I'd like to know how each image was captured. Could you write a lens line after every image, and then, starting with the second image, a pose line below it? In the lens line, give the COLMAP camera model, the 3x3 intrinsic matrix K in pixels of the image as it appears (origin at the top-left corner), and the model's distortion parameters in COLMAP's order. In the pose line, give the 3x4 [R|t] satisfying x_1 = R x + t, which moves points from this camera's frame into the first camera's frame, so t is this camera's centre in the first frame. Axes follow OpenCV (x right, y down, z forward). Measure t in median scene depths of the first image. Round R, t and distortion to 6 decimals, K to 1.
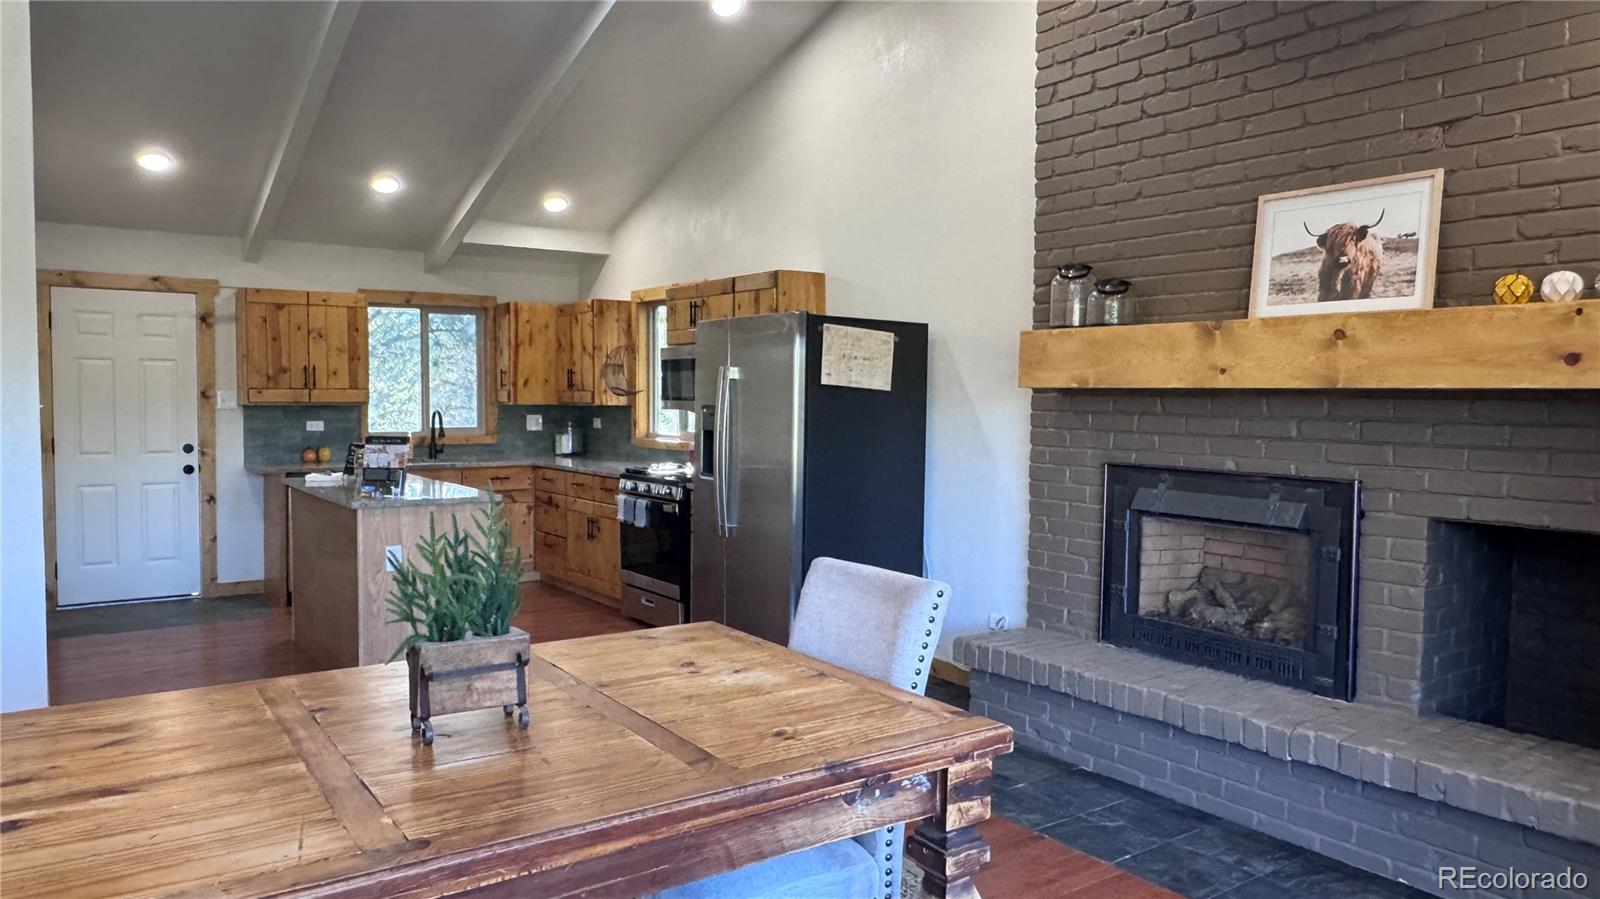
lens RADIAL K [[1088.0, 0, 791.8], [0, 1088.0, 449.7], [0, 0, 1]] dist [-0.002407, -0.001827]
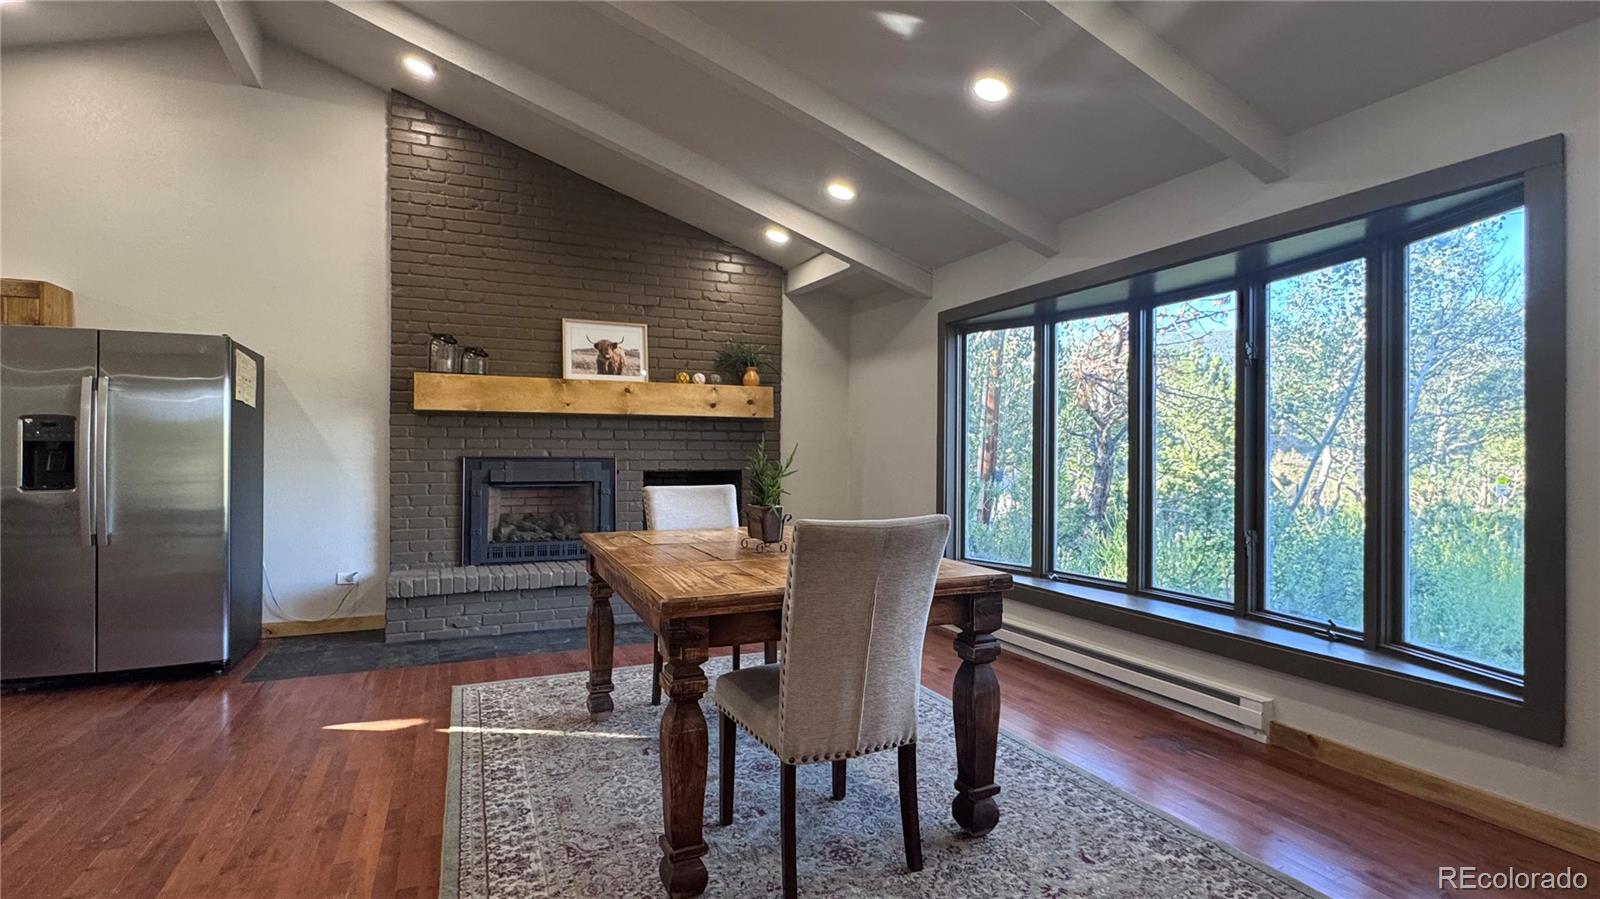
lens RADIAL K [[764.7, 0, 801.4], [0, 764.7, 451.7], [0, 0, 1]] dist [0.004455, -0.000048]
pose [[0.191925, -0.008866, 0.981370, -0.800247], [0.048933, 0.998802, -0.000546, 0.031819], [-0.980189, 0.048126, 0.192129, 0.285307]]
